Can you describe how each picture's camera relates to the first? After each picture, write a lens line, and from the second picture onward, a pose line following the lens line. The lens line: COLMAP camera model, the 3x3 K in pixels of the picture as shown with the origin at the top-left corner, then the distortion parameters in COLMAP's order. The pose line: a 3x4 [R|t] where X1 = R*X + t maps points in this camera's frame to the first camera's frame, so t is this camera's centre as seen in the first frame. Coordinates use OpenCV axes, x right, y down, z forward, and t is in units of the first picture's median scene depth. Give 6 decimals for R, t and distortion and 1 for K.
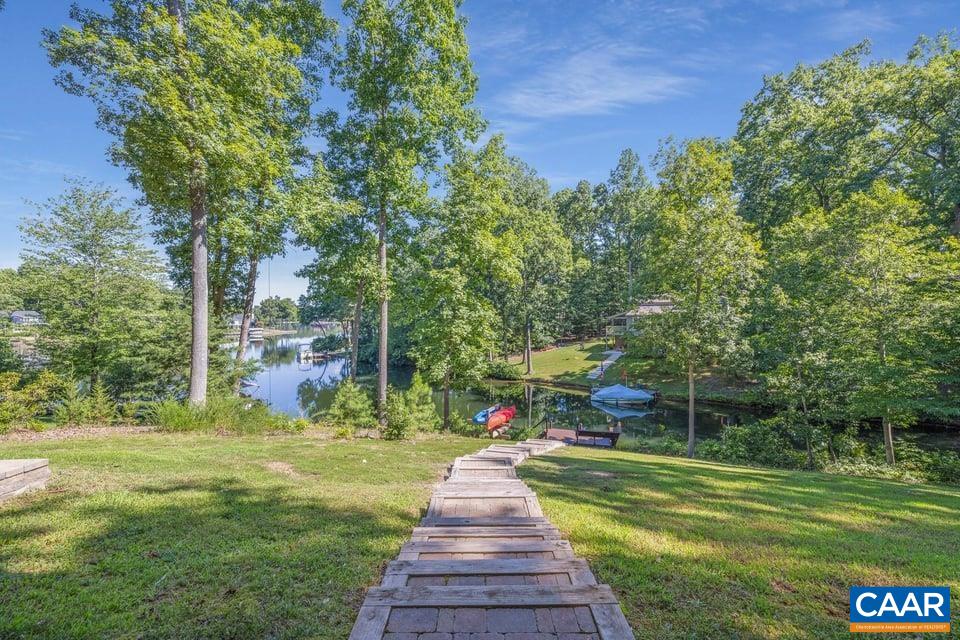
lens RADIAL K [[406.1, 0, 482.2], [0, 406.1, 319.2], [0, 0, 1]] dist [0.002557, -0.000002]
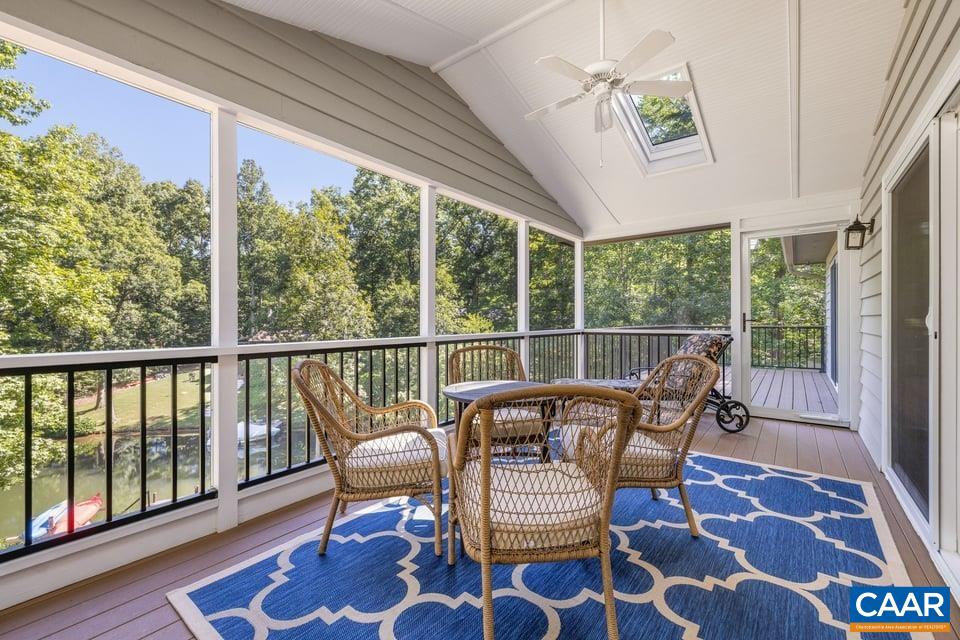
lens RADIAL K [[407.7, 0, 486.9], [0, 407.7, 320.7], [0, 0, 1]] dist [0.002021, 0.001050]
pose [[0.638920, 0.004776, 0.769259, -0.042652], [0.001081, 0.999974, -0.007106, -0.095981], [-0.769273, 0.005371, 0.638898, -0.060558]]
